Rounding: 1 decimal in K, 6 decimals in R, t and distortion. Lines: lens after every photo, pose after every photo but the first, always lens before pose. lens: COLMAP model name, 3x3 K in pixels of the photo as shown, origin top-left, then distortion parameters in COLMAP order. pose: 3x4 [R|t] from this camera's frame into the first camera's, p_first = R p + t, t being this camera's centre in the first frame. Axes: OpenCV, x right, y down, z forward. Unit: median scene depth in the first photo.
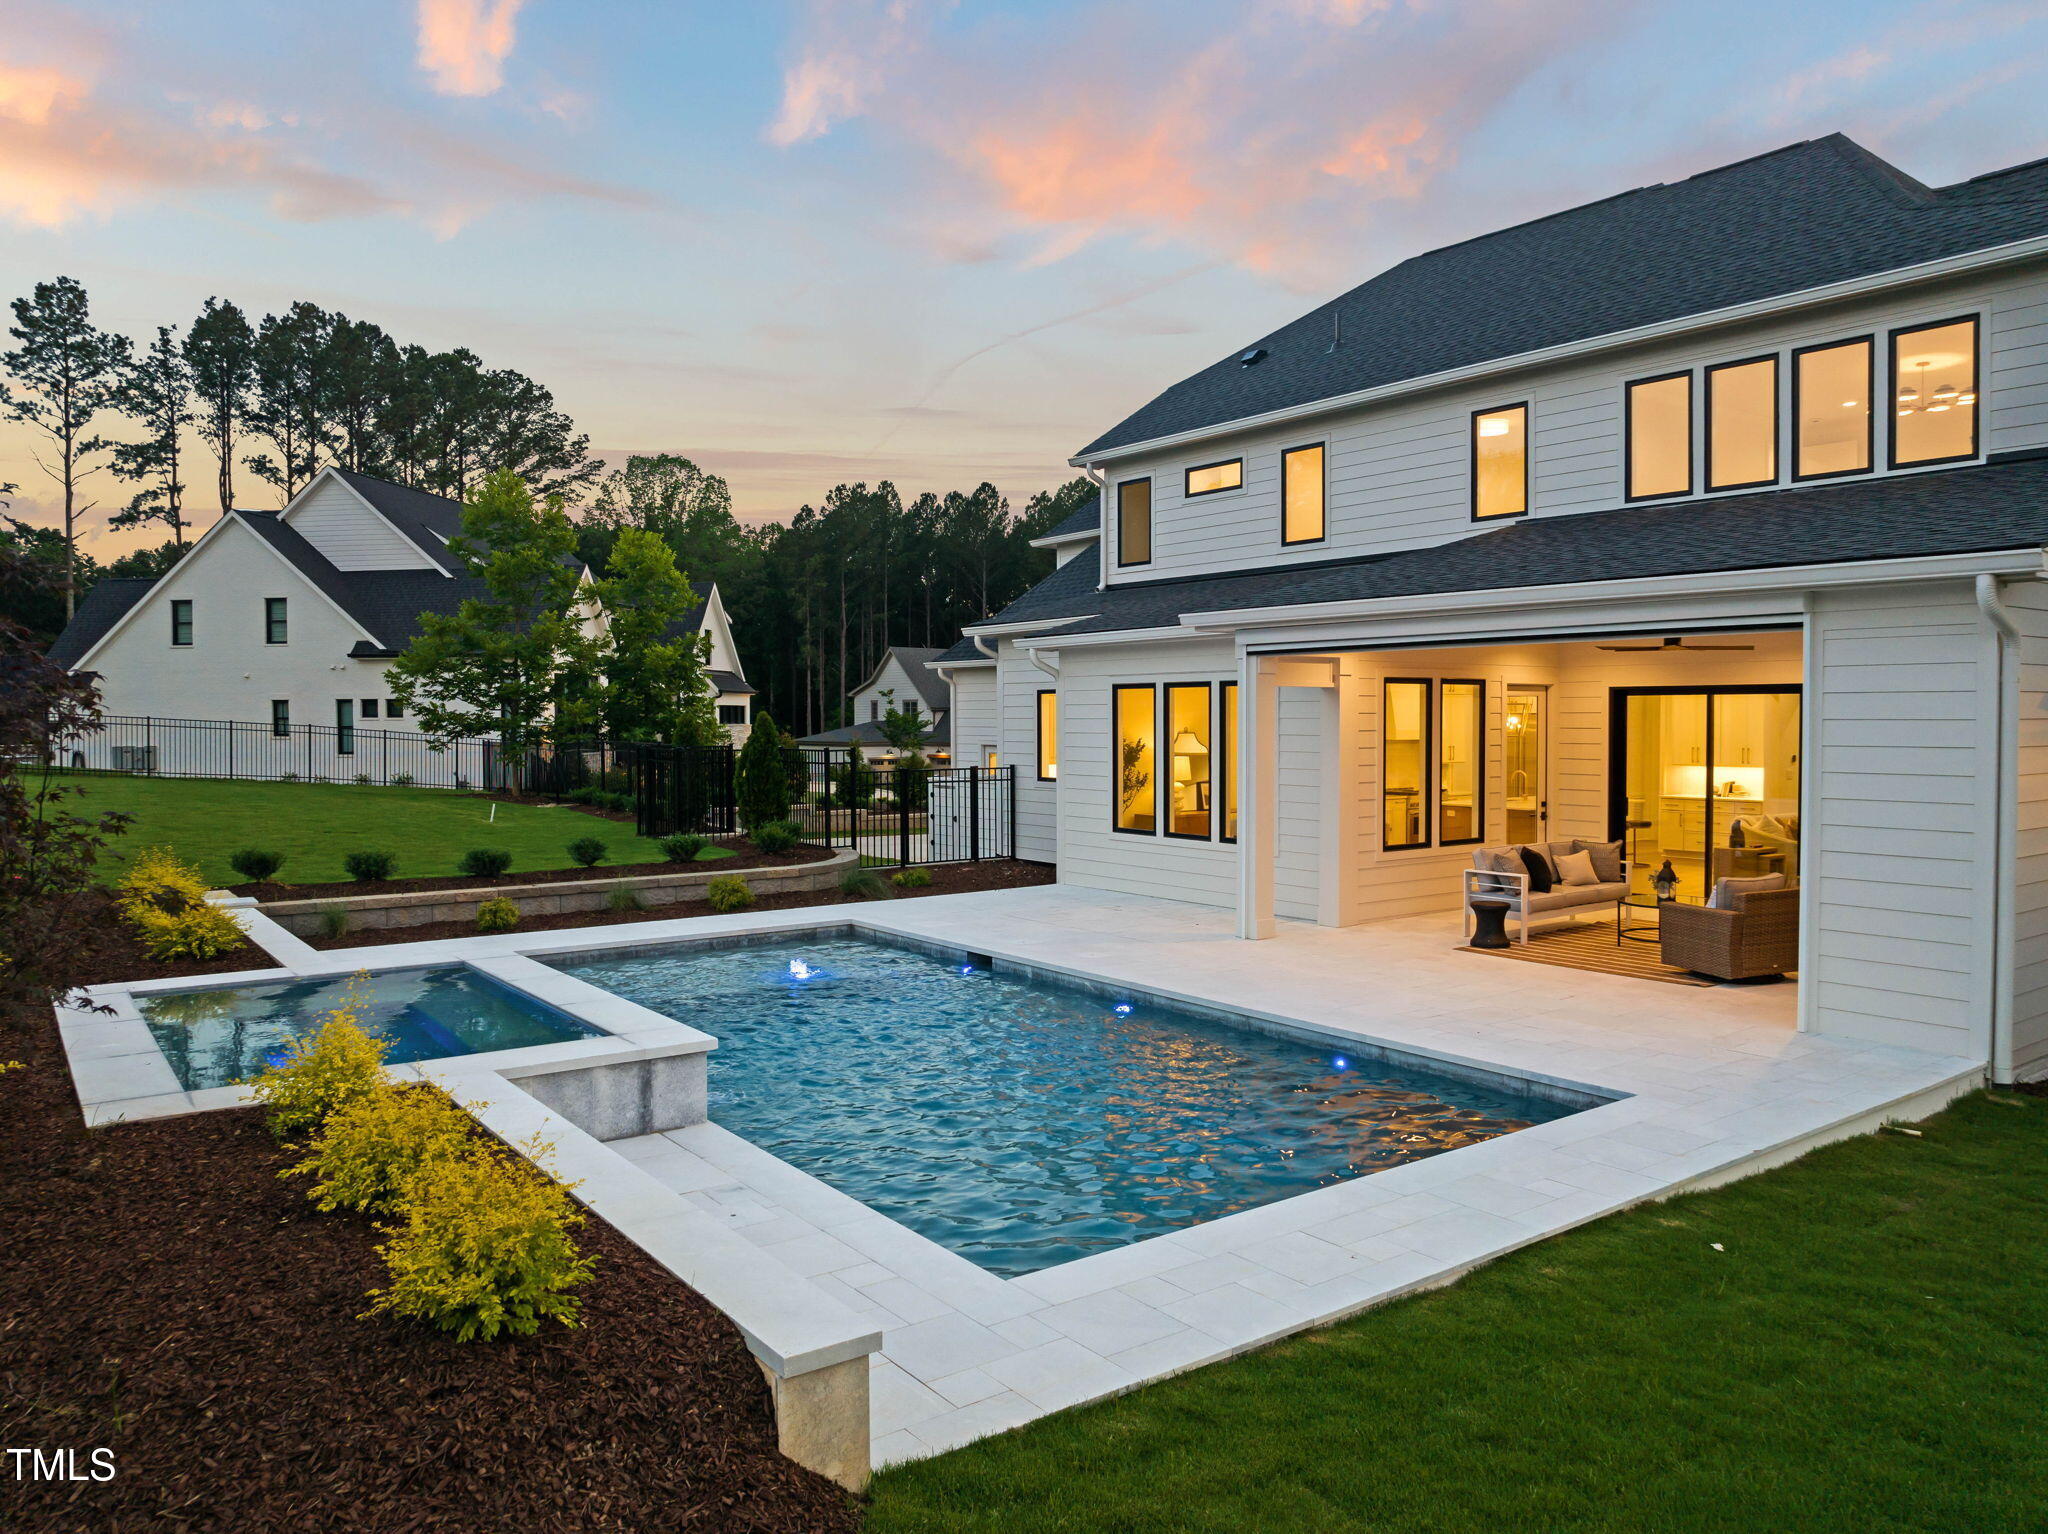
lens RADIAL K [[1440.1, 0, 1024.0], [0, 1440.1, 767.0], [0, 0, 1]] dist [-0.028966, -0.004411]
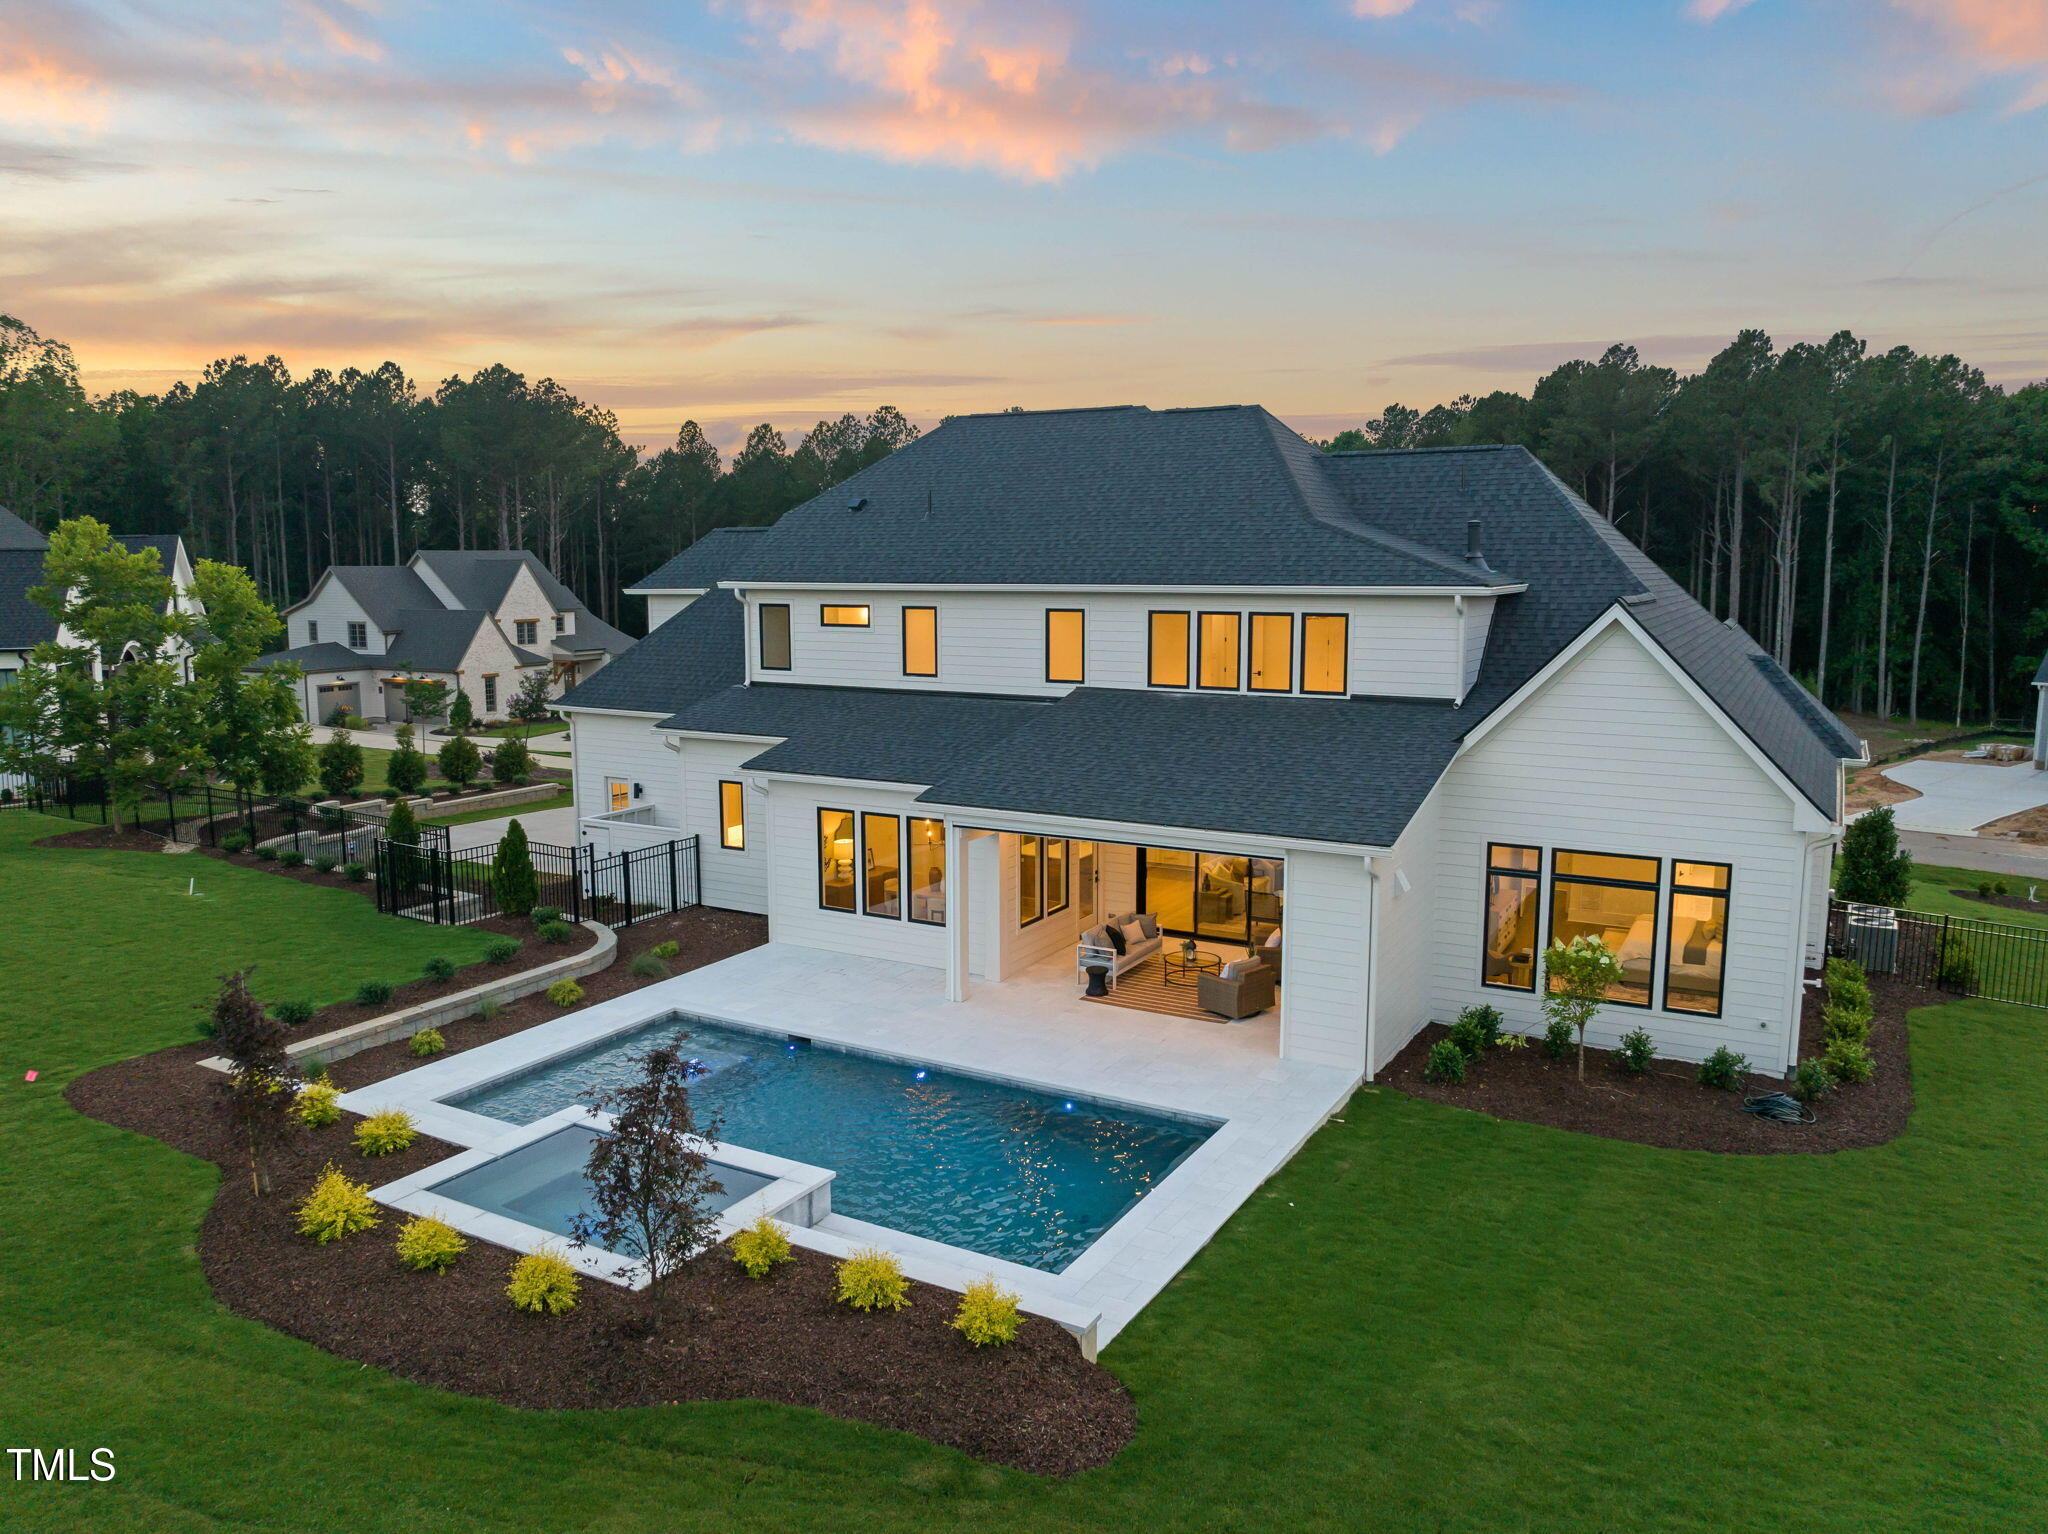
lens RADIAL K [[1440.1, 0, 1024.0], [0, 1440.1, 767.0], [0, 0, 1]] dist [-0.028966, -0.004411]
pose [[0.912858, -0.055781, 0.404449, -0.275477], [0.012288, 0.993928, 0.109347, -0.212310], [-0.408092, -0.094849, 0.908000, -0.308449]]
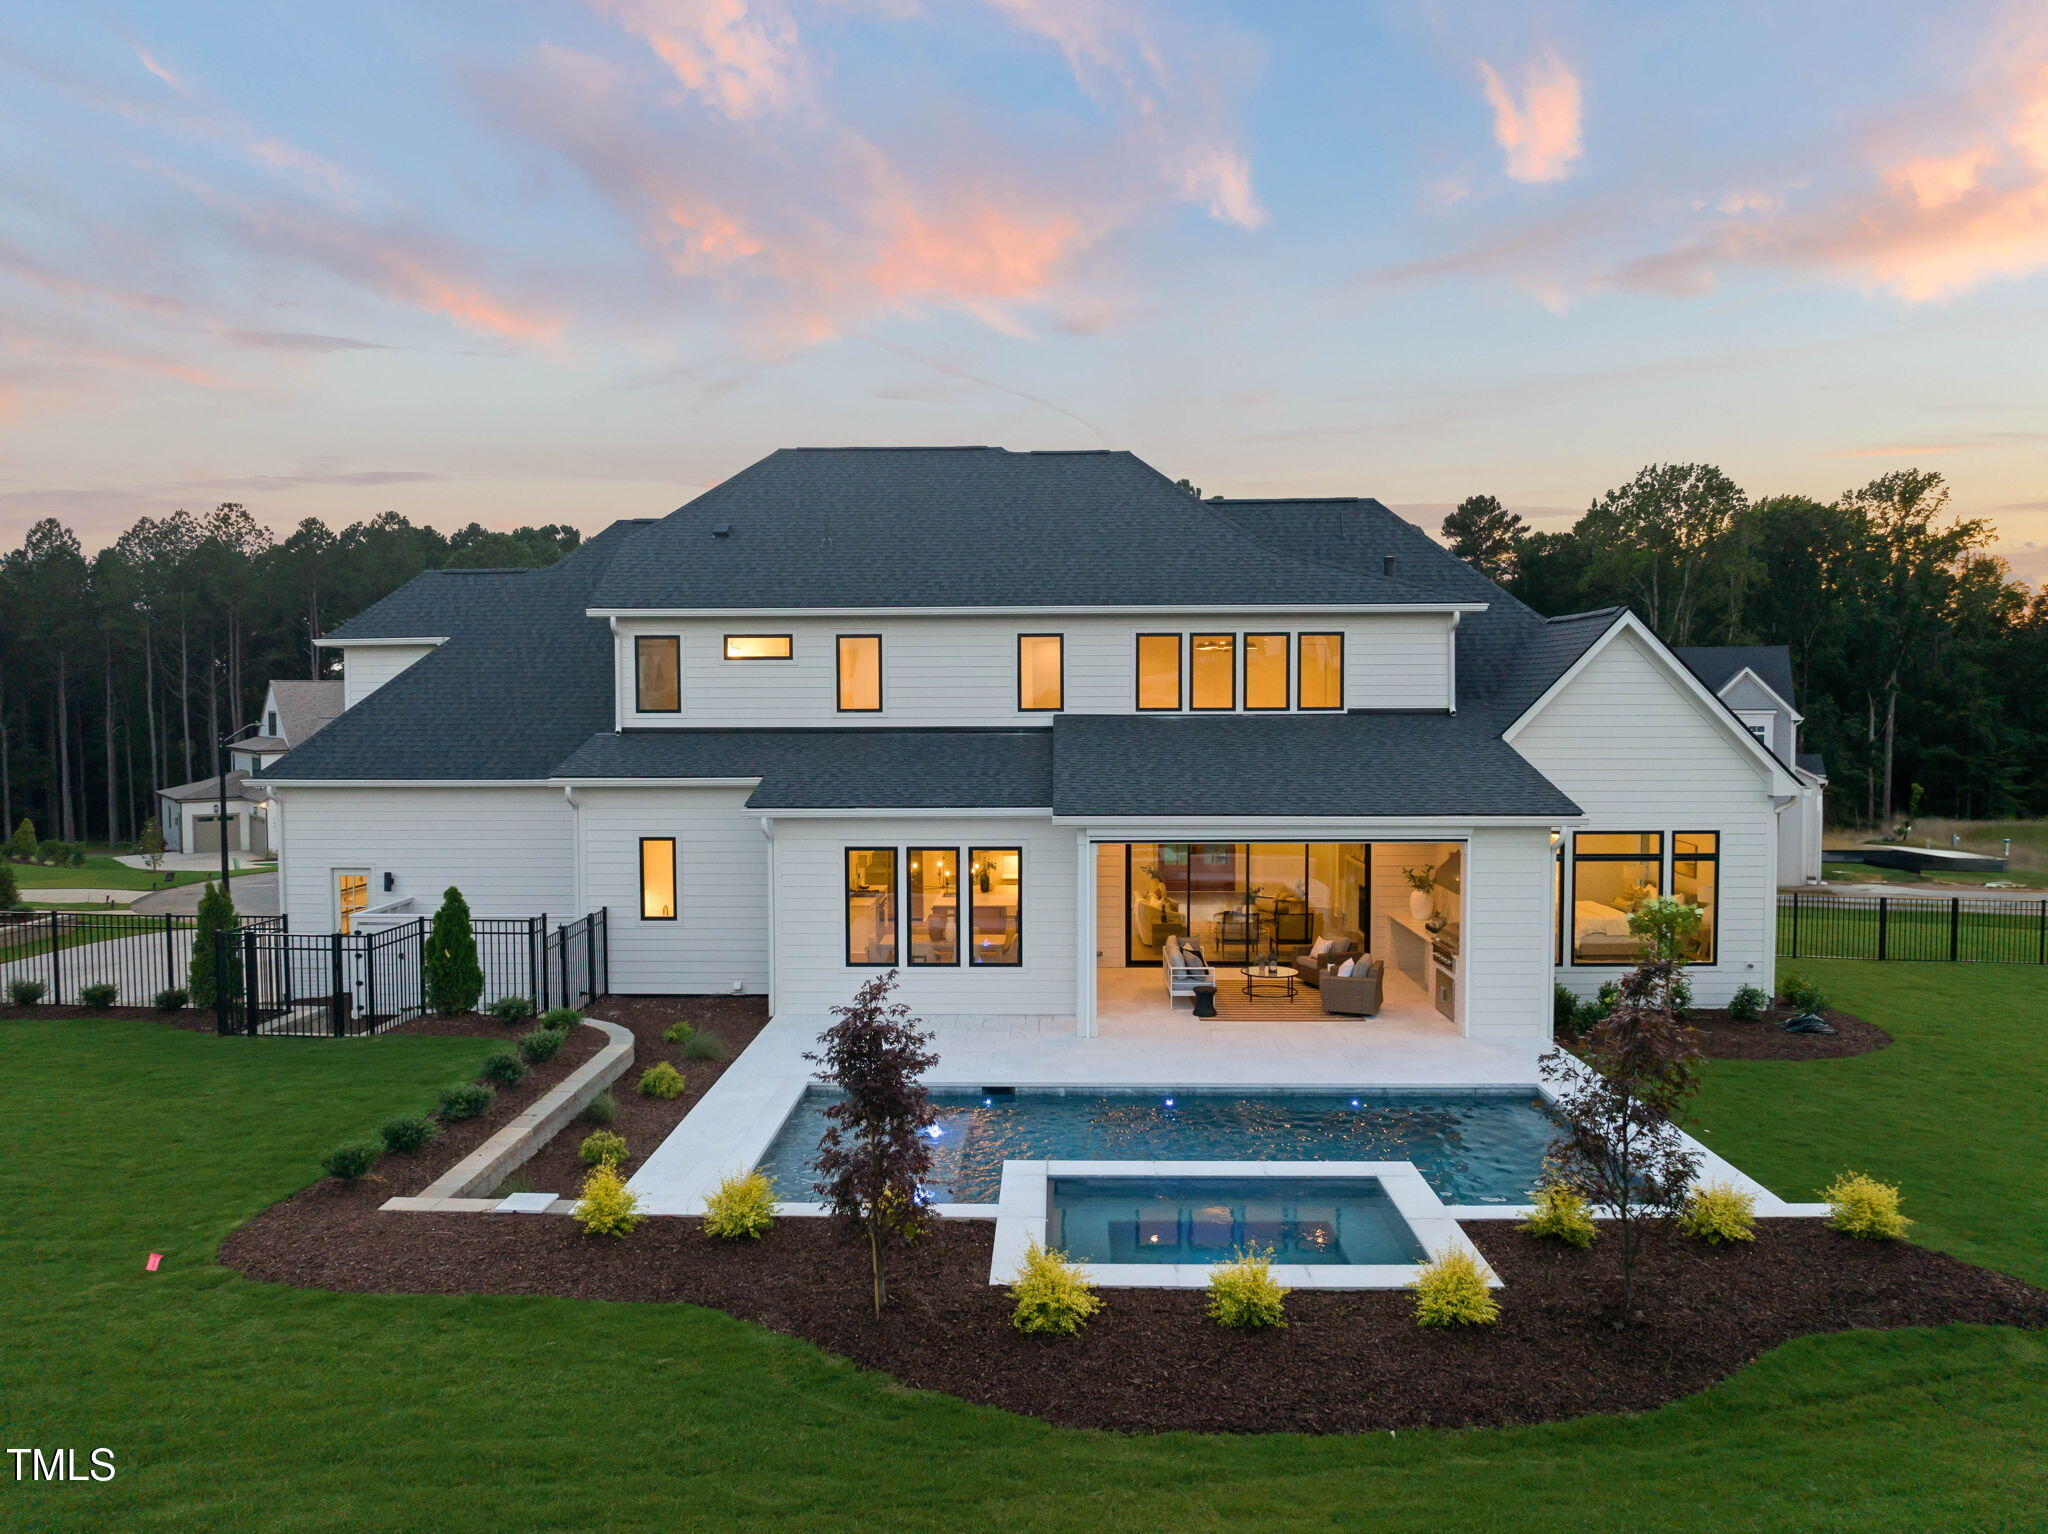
lens RADIAL K [[1440.1, 0, 1024.0], [0, 1440.1, 767.0], [0, 0, 1]] dist [-0.028966, -0.004411]
pose [[0.613663, -0.036192, 0.788738, -0.690134], [0.029054, 0.999307, 0.023248, -0.127897], [-0.789033, 0.008650, 0.614289, 0.110295]]
